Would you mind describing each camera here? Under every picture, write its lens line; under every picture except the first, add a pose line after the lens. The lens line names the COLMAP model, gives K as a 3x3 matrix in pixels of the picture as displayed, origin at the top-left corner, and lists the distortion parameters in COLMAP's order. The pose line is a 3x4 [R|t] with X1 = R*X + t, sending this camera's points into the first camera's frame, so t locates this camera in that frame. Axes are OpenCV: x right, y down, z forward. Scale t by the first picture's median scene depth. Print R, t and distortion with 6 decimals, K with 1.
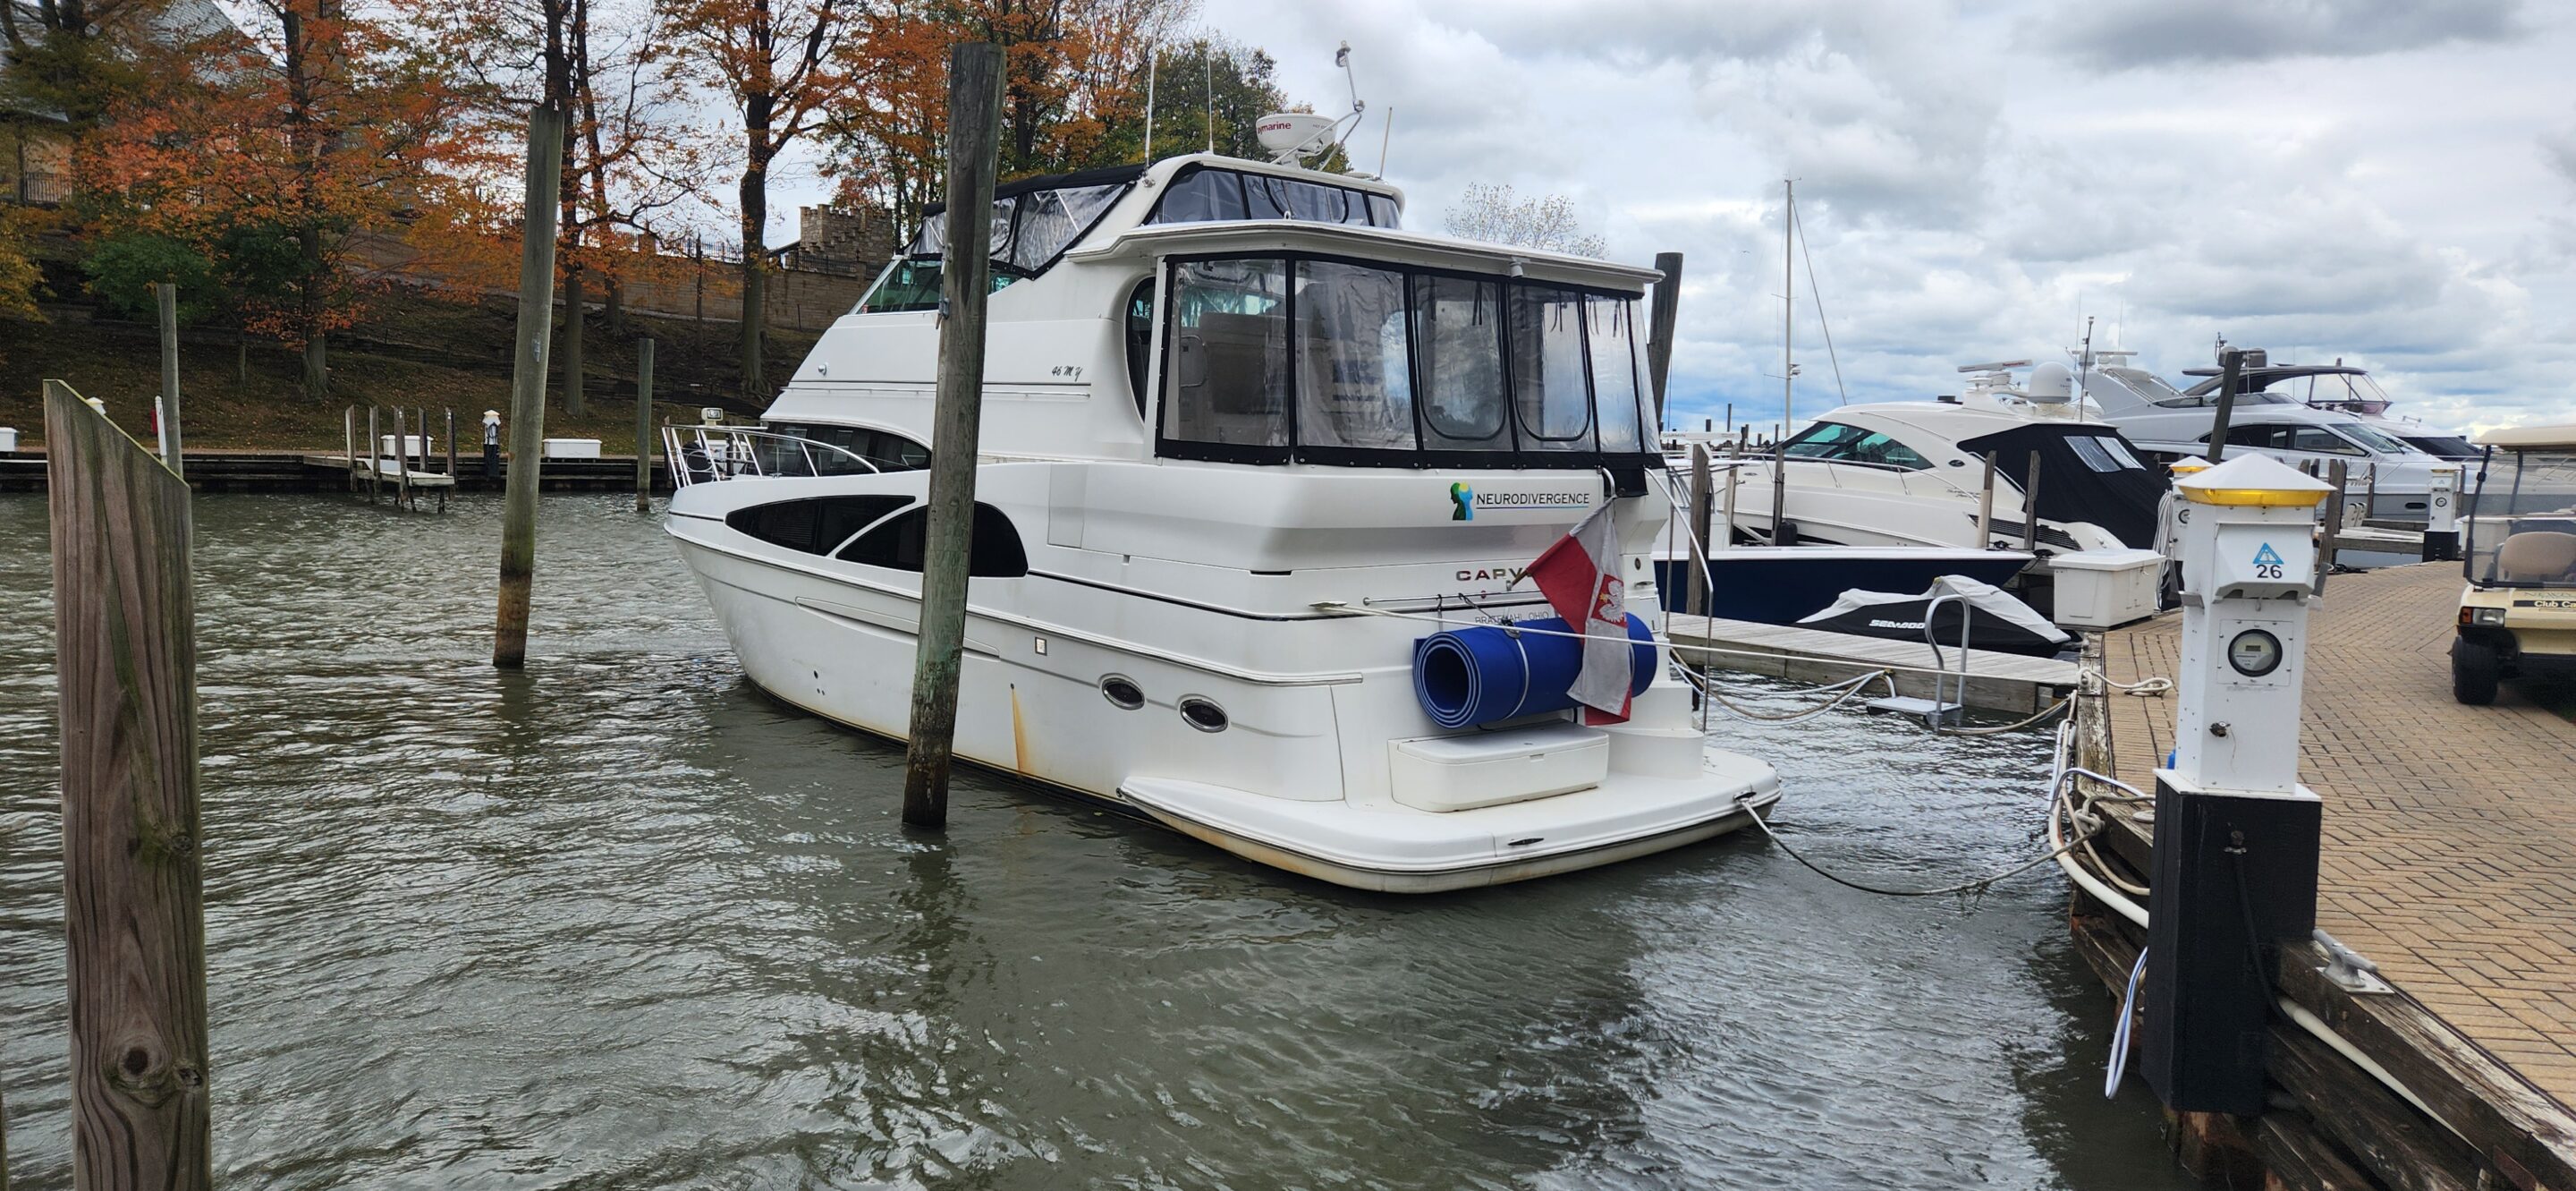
lens RADIAL K [[1811.1, 0, 1303.1], [0, 1811.1, 635.5], [0, 0, 1]] dist [-0.007146, -0.002244]
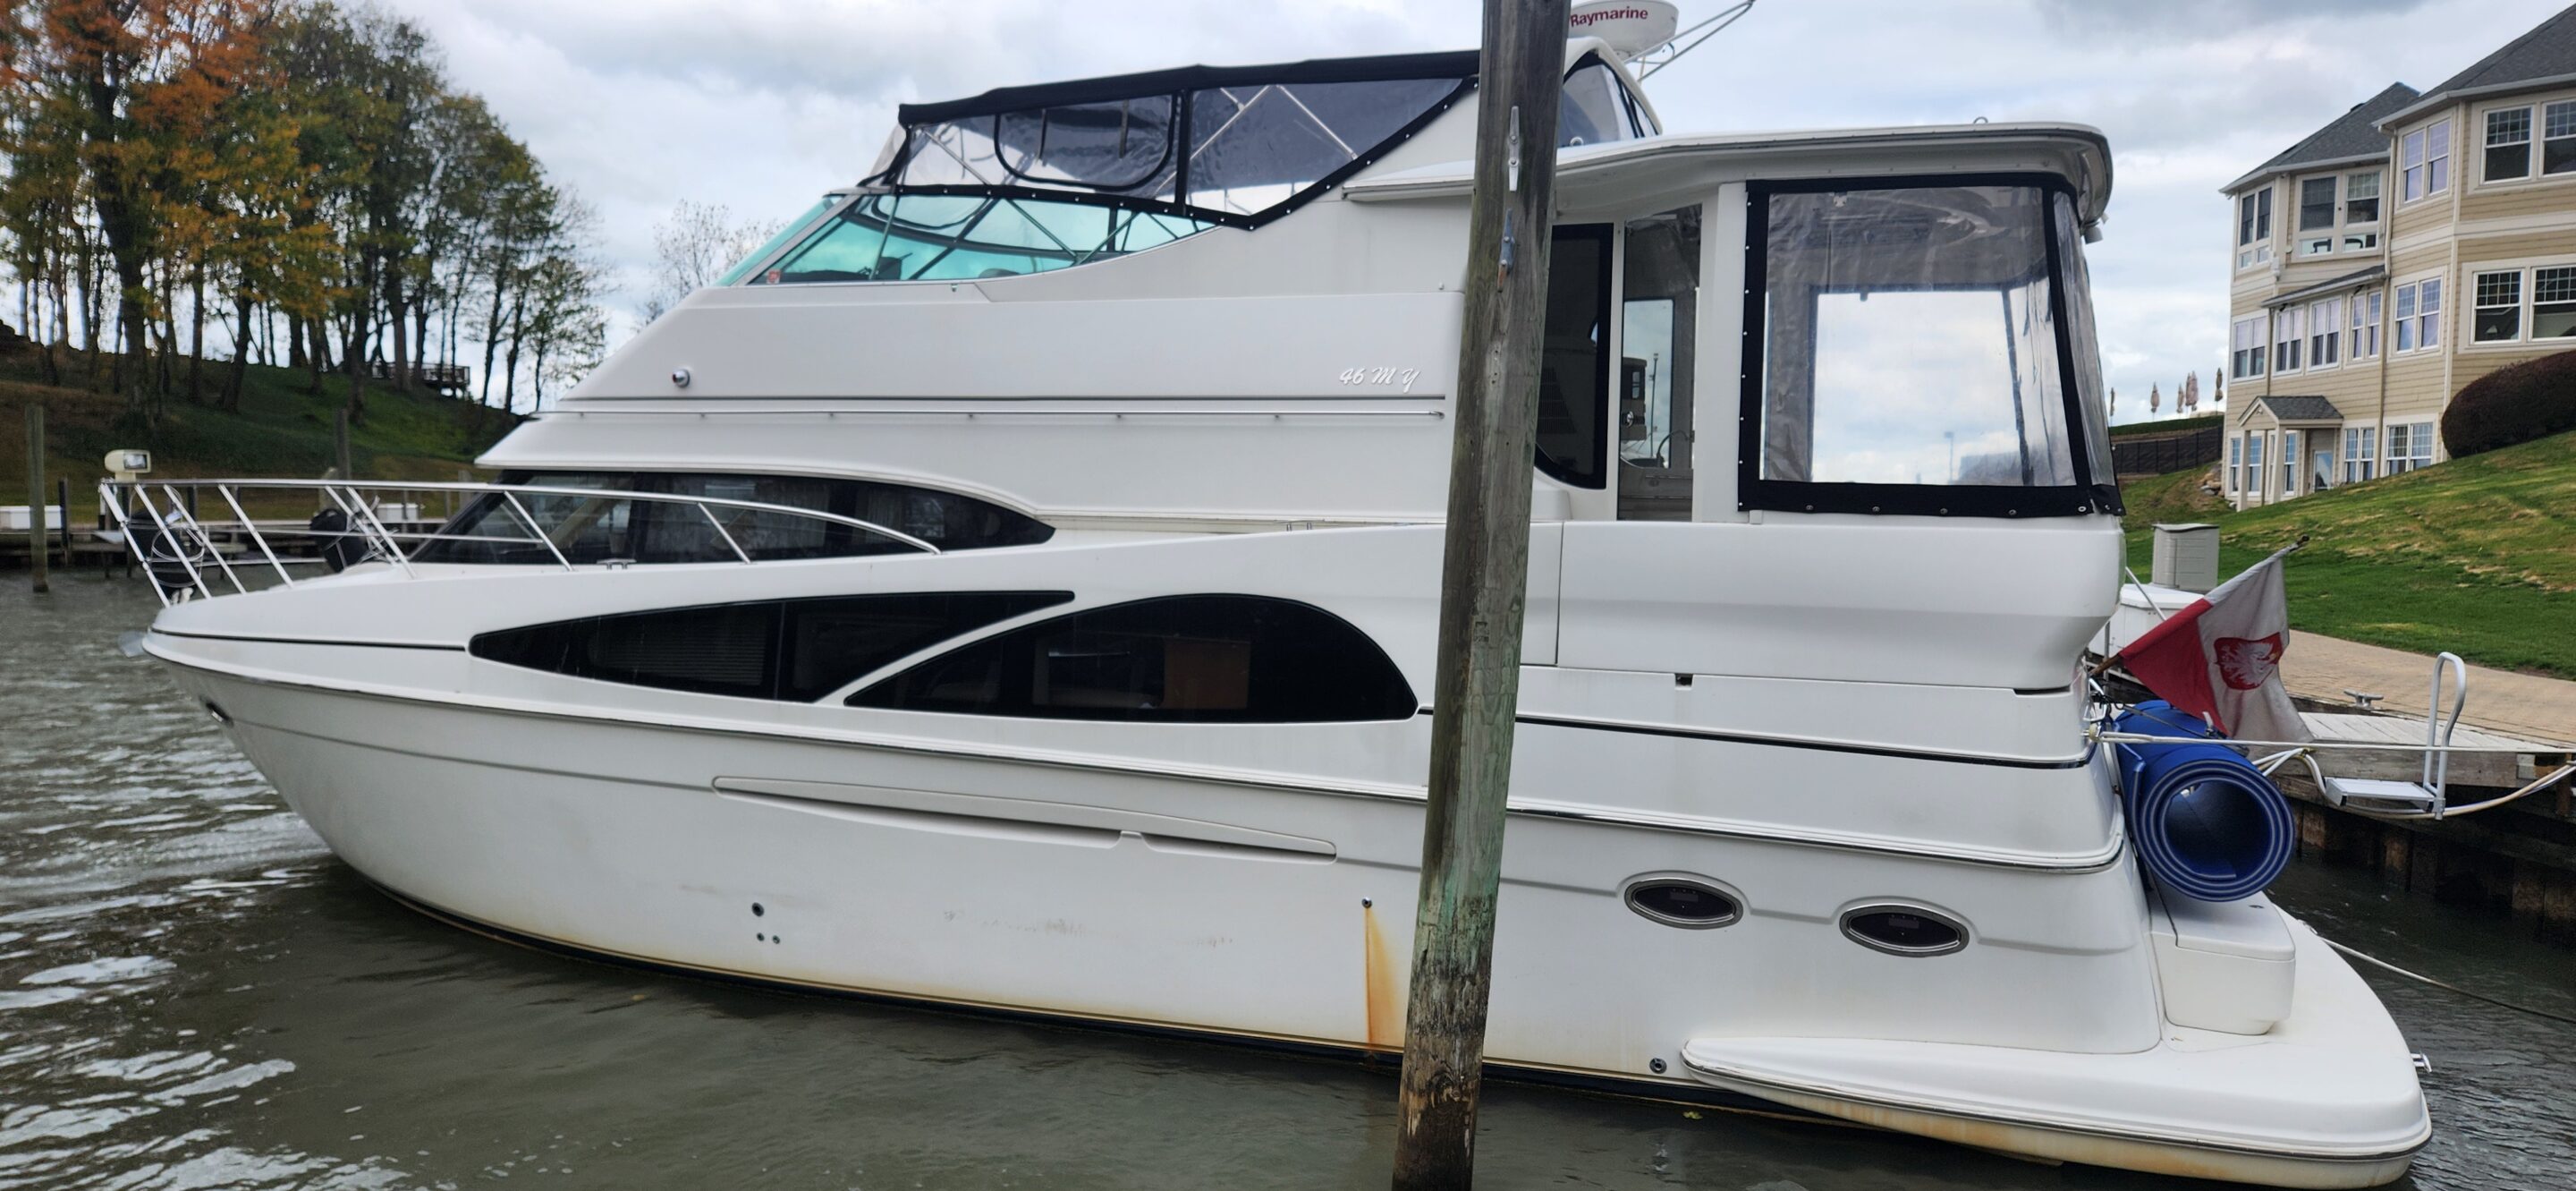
lens RADIAL K [[1761.7, 0, 1325.0], [0, 1761.7, 669.1], [0, 0, 1]] dist [0.008253, -0.001296]
pose [[0.872088, -0.073957, 0.483729, -0.359728], [0.073127, 0.997110, 0.020610, -0.049743], [-0.483855, 0.017400, 0.874975, 0.409014]]
